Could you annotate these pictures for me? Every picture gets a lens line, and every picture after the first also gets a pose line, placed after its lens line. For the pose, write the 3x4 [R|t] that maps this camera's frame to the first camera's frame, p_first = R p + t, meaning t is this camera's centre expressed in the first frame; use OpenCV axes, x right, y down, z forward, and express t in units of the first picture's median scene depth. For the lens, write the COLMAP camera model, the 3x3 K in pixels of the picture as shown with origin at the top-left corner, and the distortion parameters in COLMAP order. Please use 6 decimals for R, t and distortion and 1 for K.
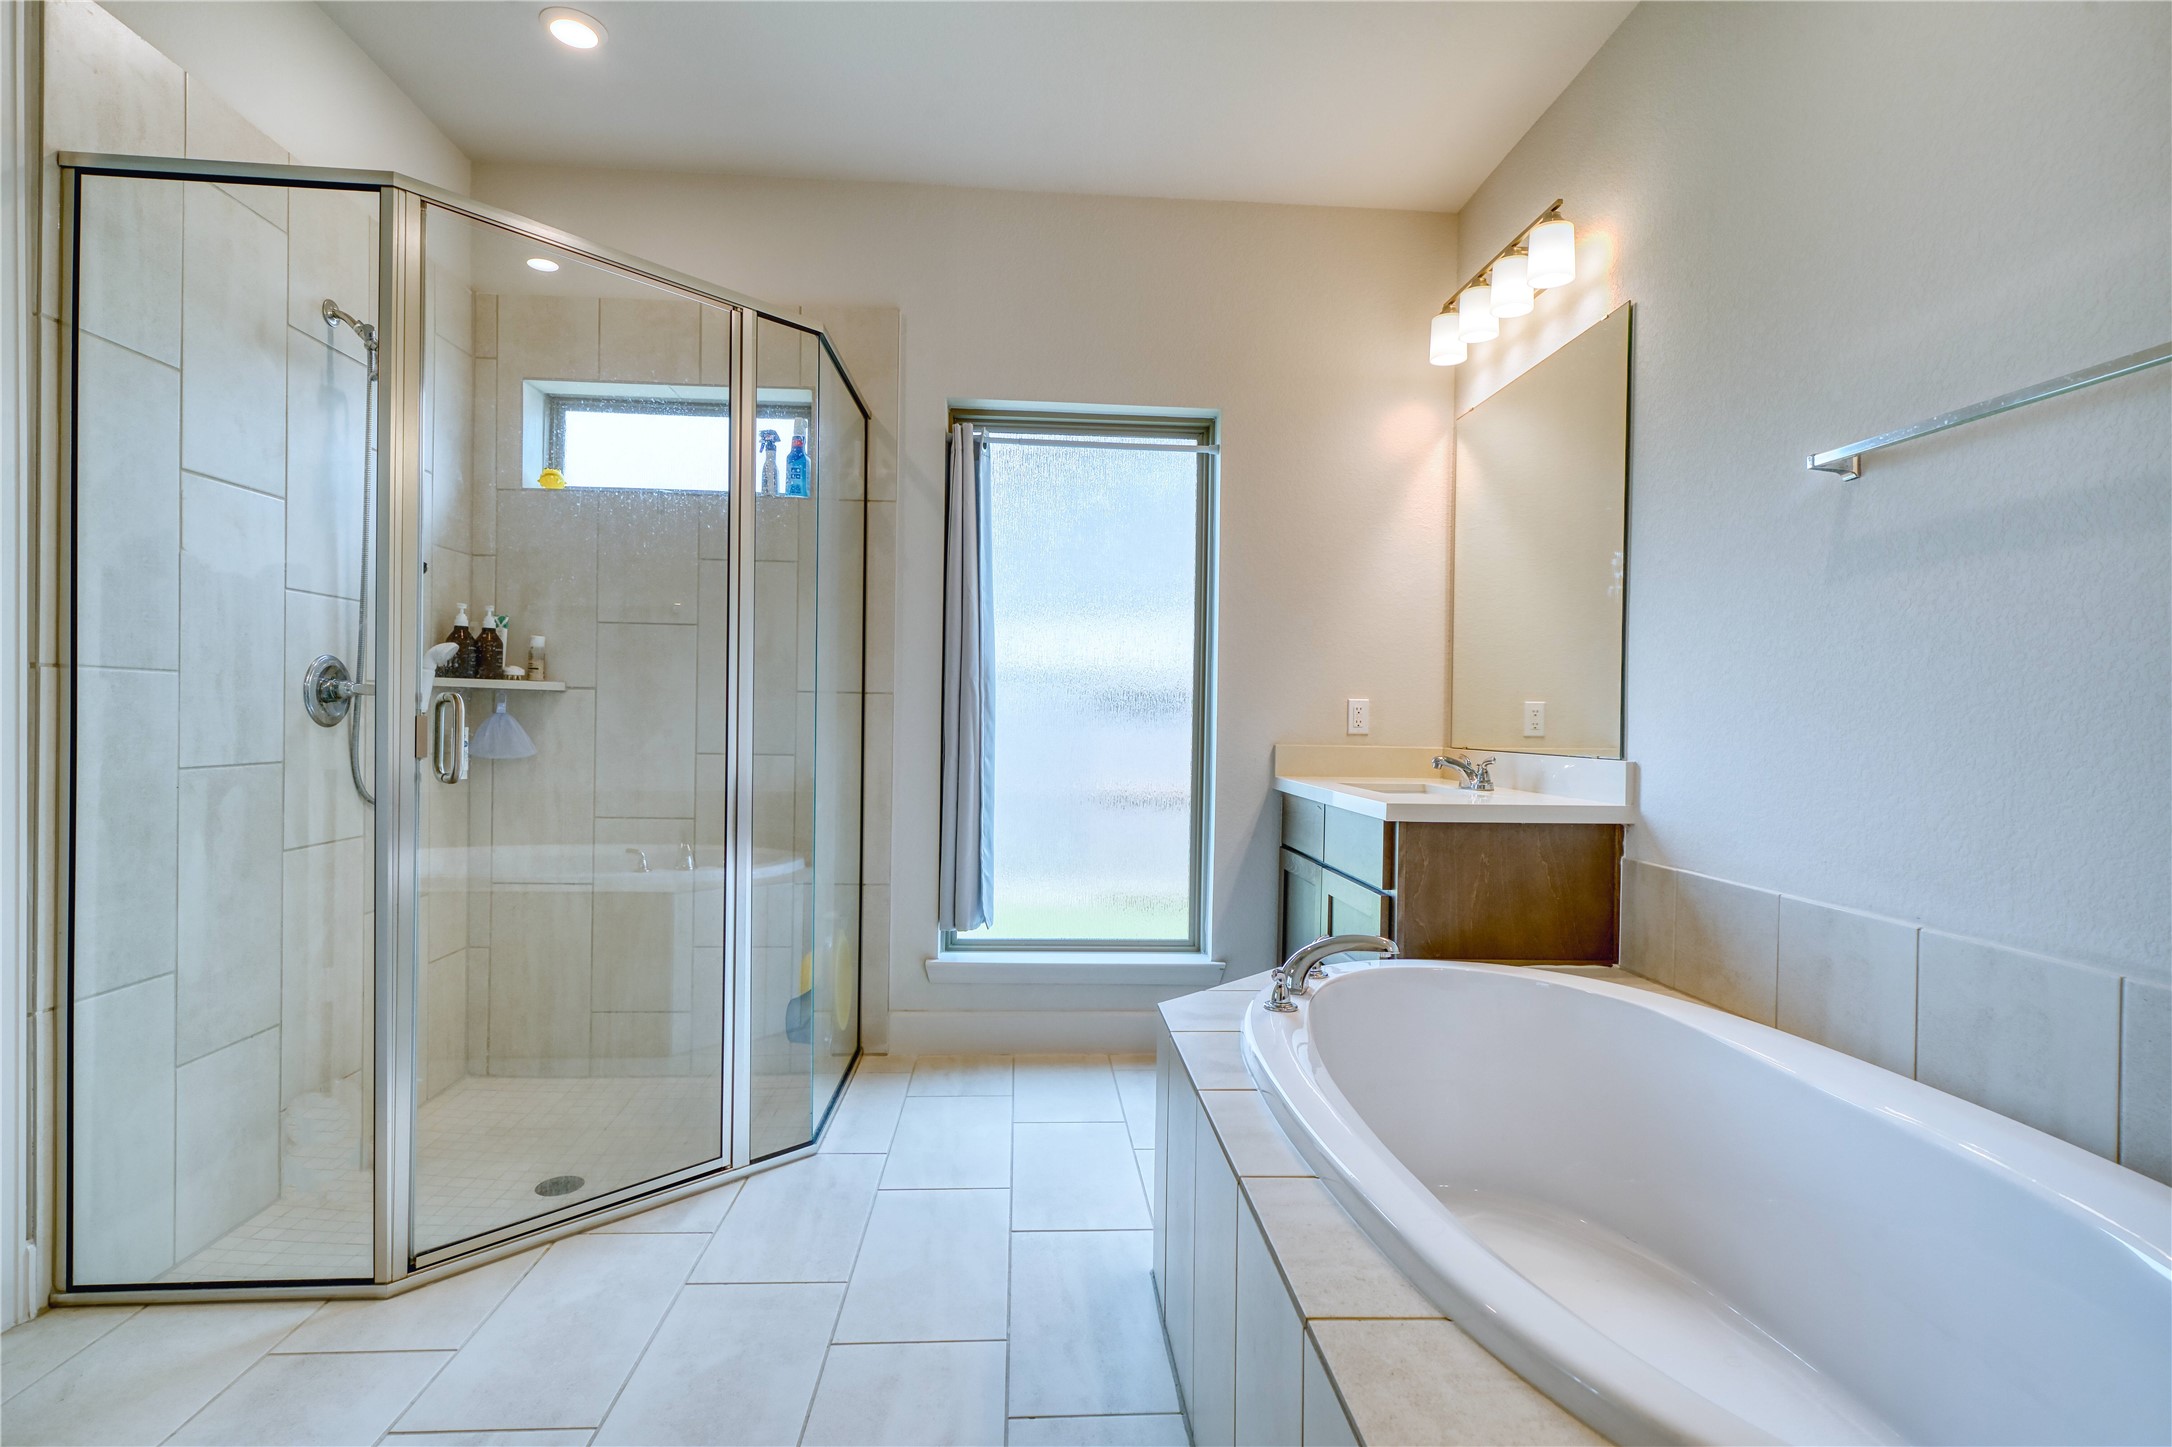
lens RADIAL K [[1057.3, 0, 1086.0], [0, 1057.3, 723.5], [0, 0, 1]] dist [0.000333, 0.000216]
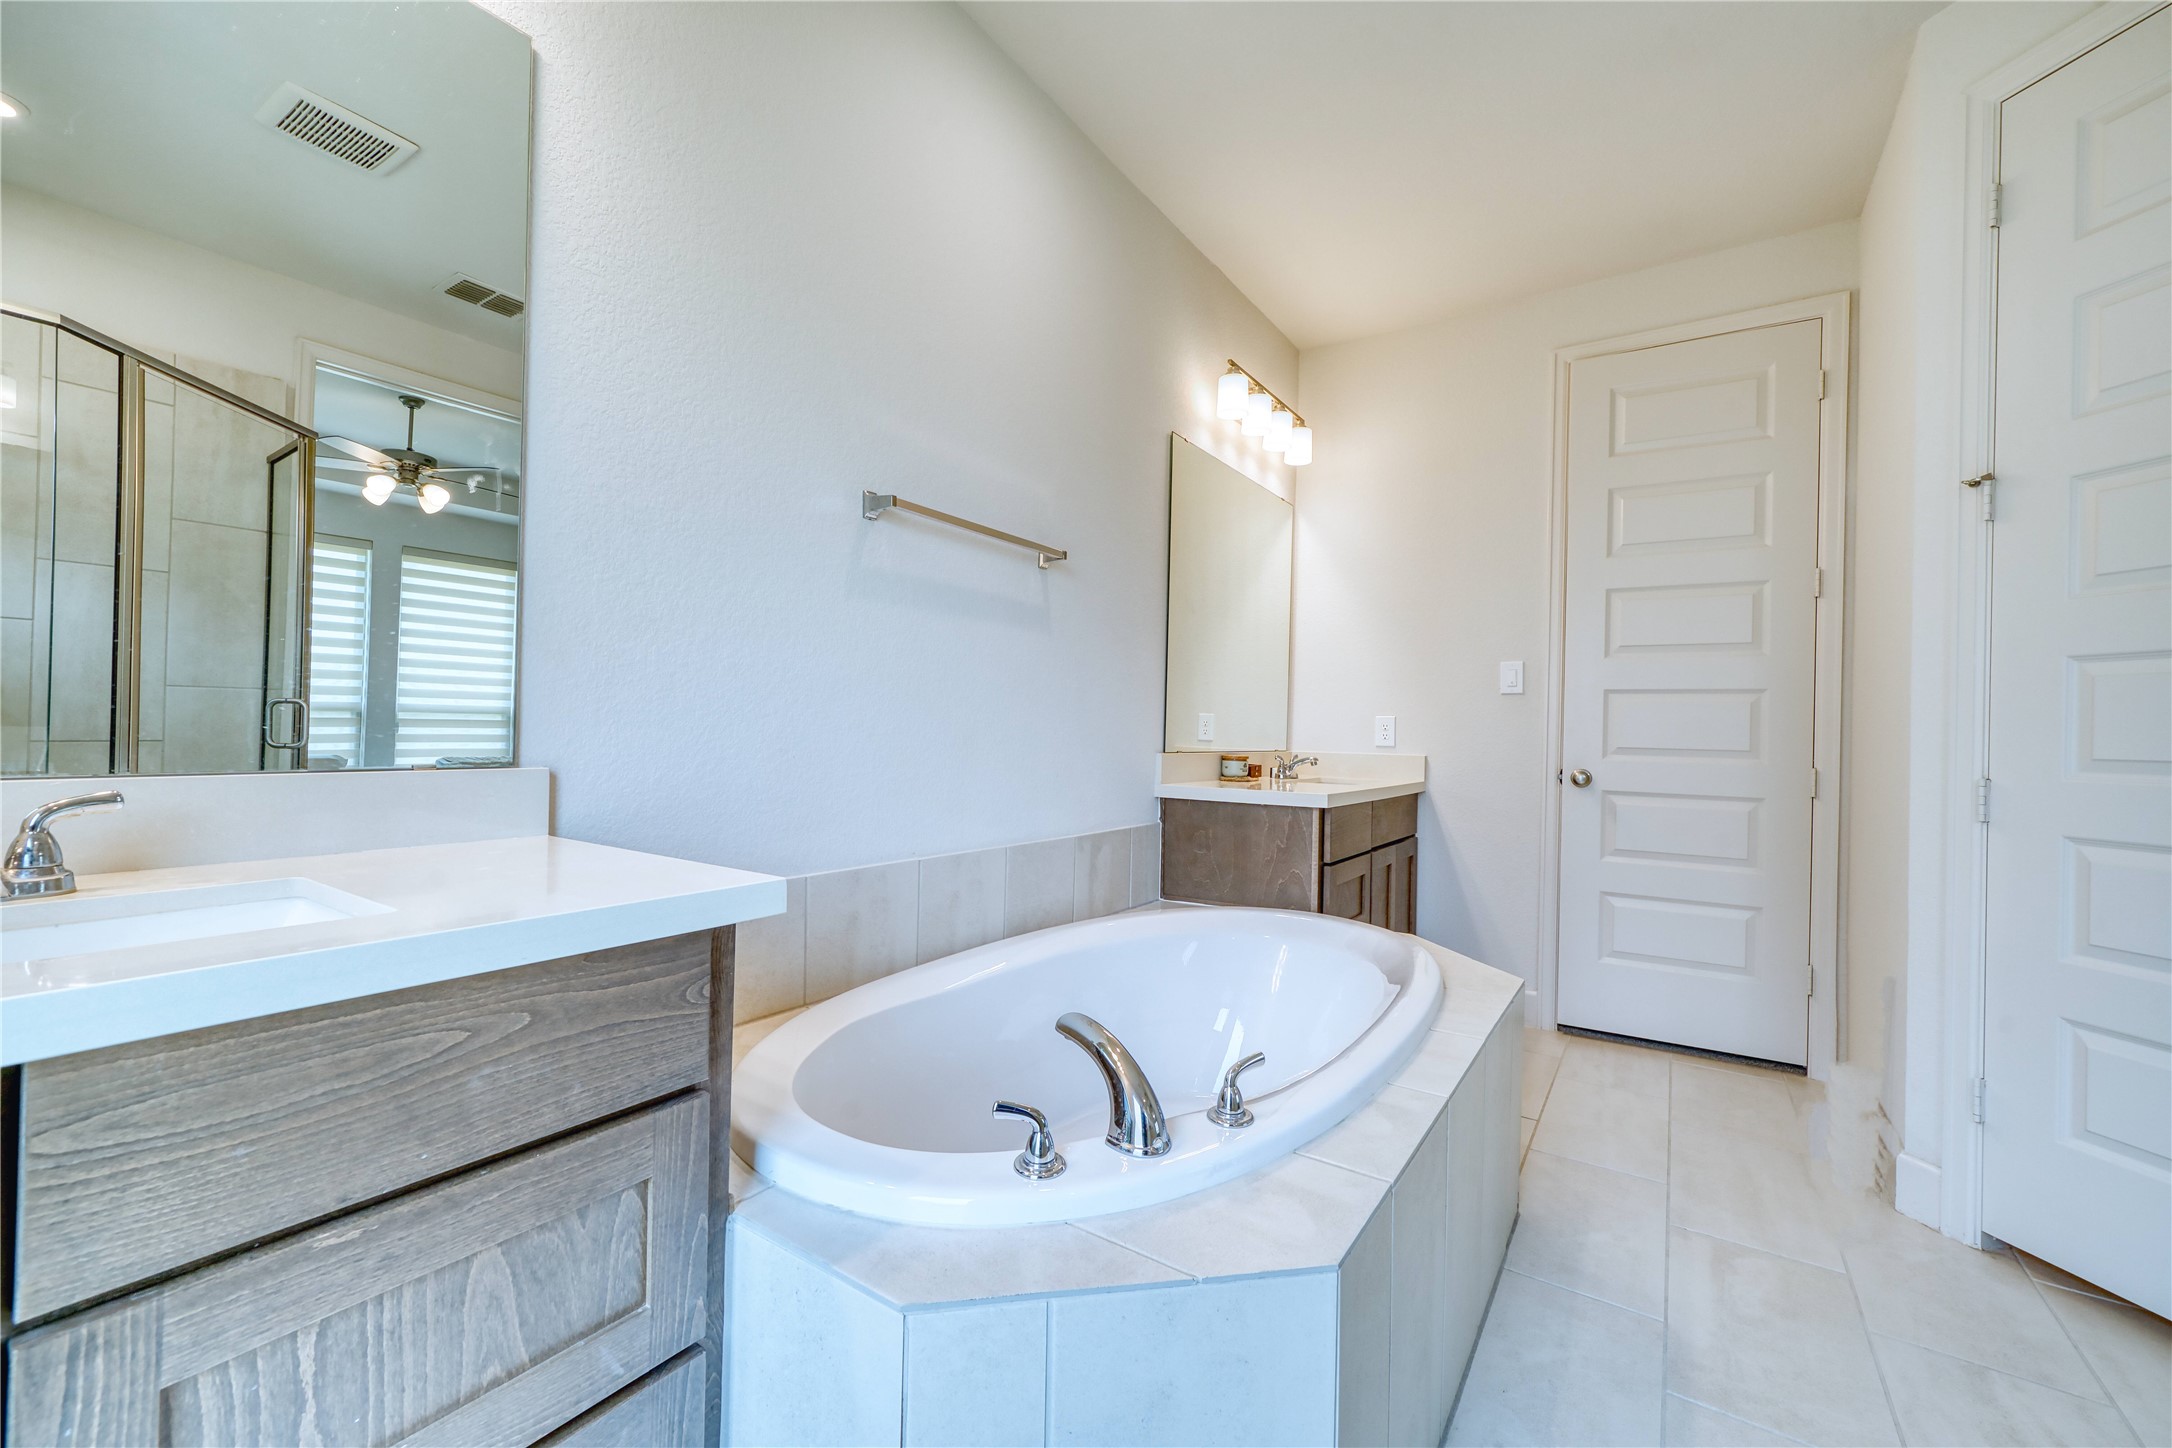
lens RADIAL K [[874.1, 0, 1086.0], [0, 874.1, 724.0], [0, 0, 1]] dist [0.000728, 0.000128]
pose [[-0.791076, -0.020301, 0.611381, -0.081170], [-0.020615, 0.999766, 0.006524, -0.001303], [-0.611370, -0.007443, -0.791310, 1.203439]]
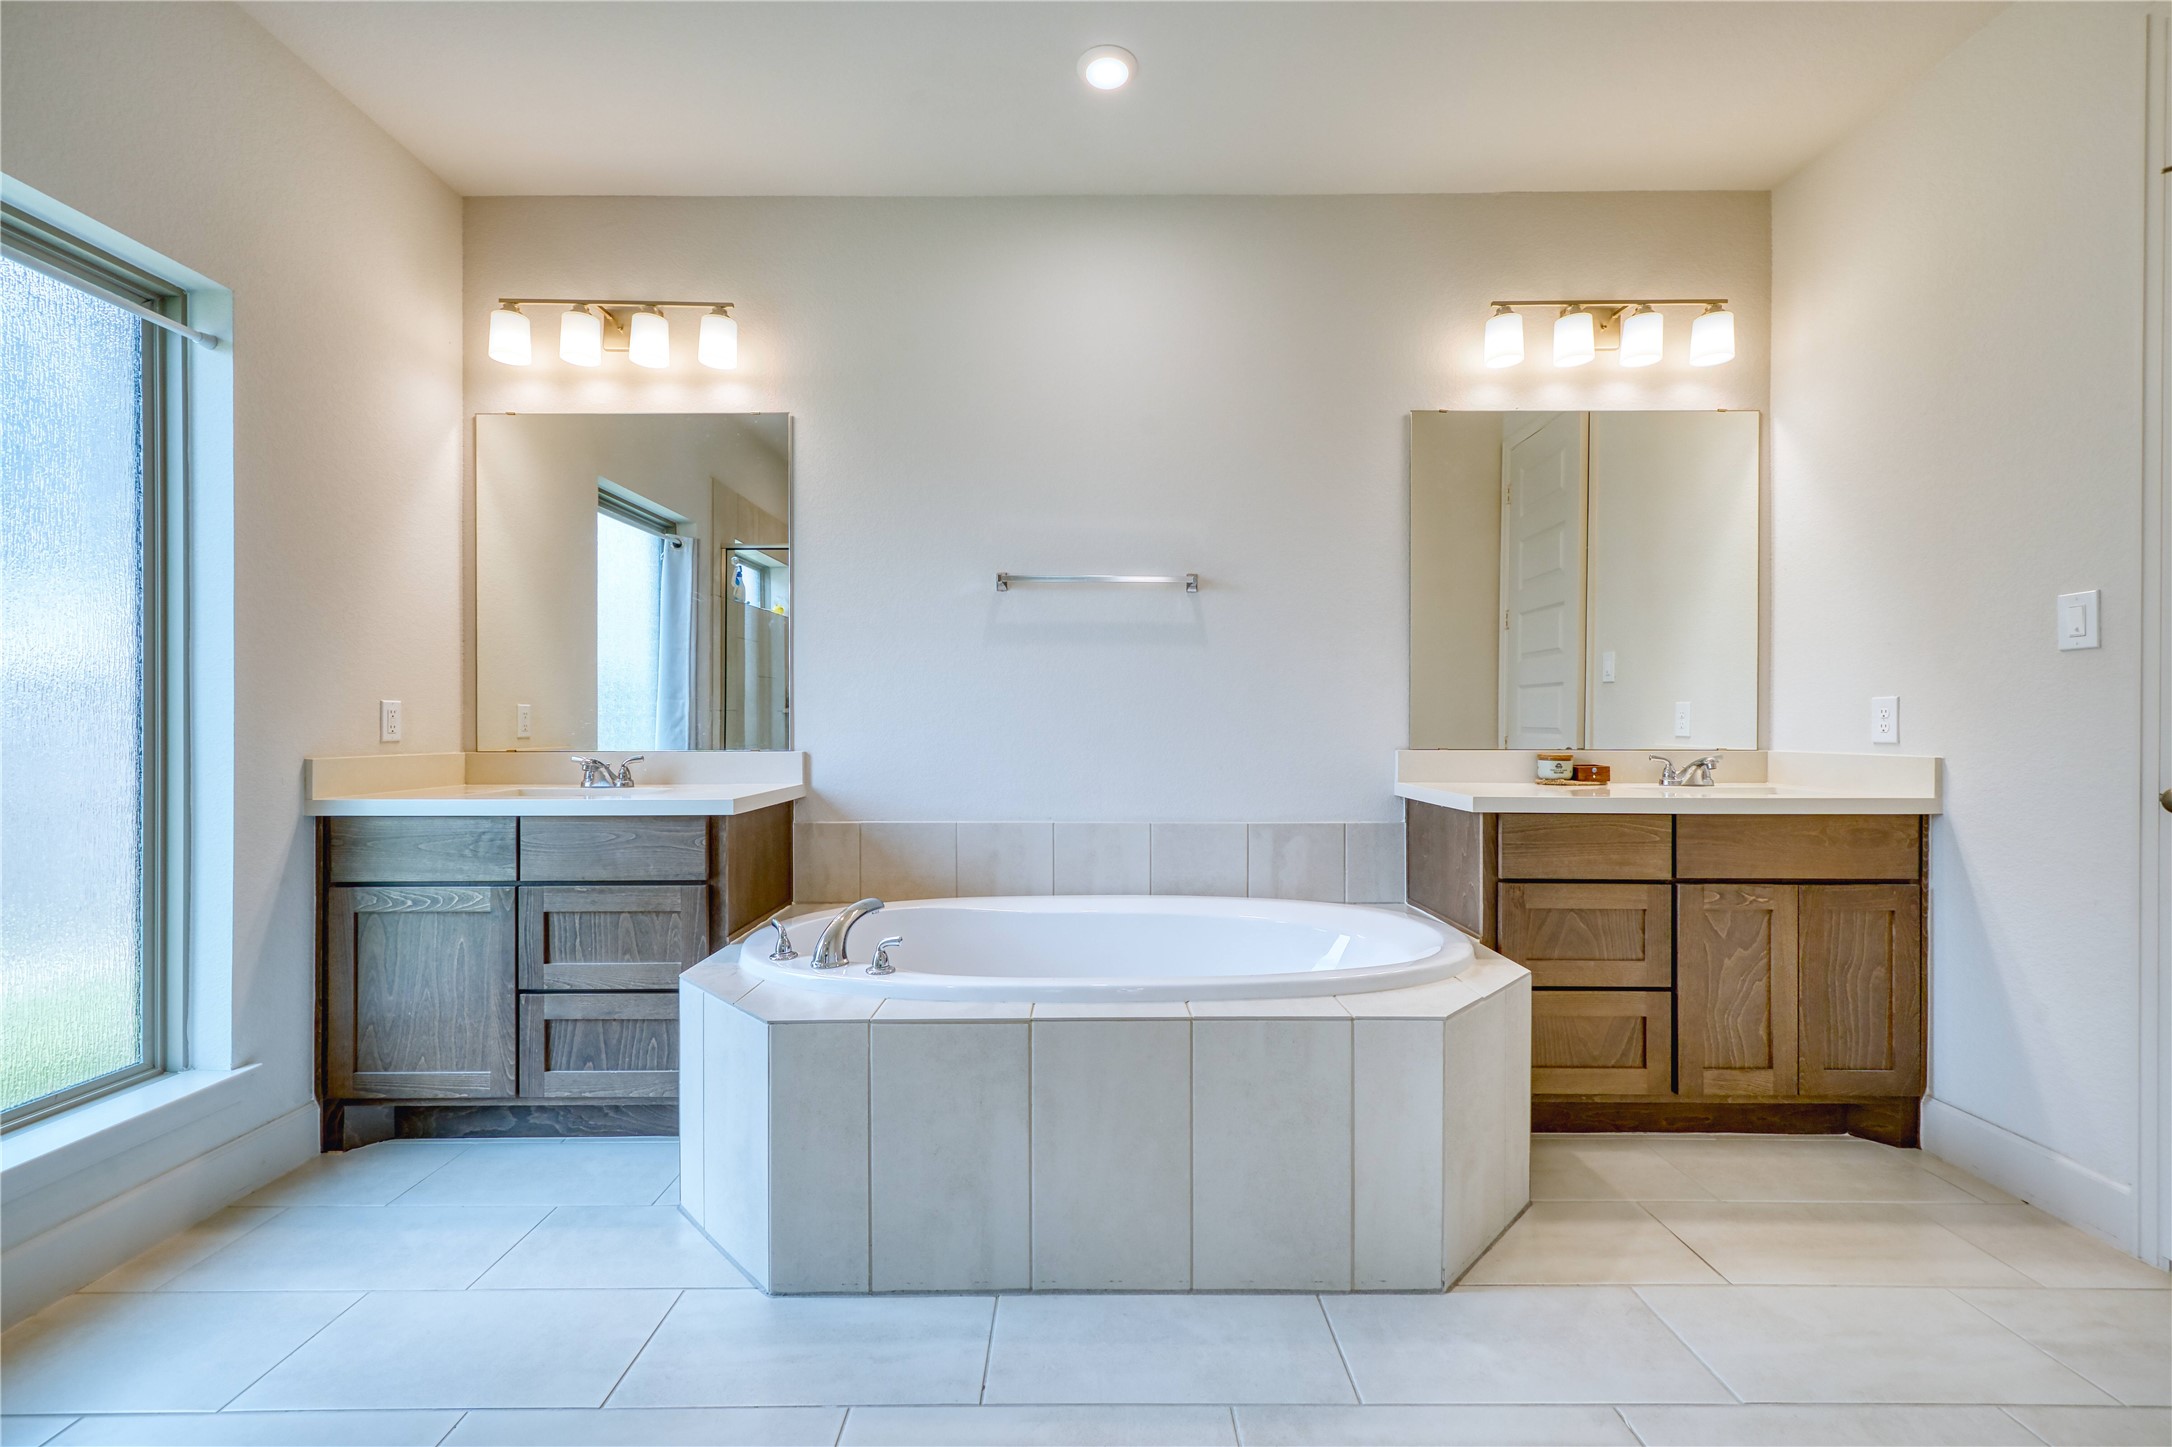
lens RADIAL K [[893.9, 0, 1077.5], [0, 893.9, 726.8], [0, 0, 1]] dist [-0.000867, 0.000024]
pose [[0.063780, -0.010239, 0.997911, -0.611850], [0.012105, 0.999882, 0.009485, -0.002517], [-0.997891, 0.011475, 0.063896, 0.560593]]
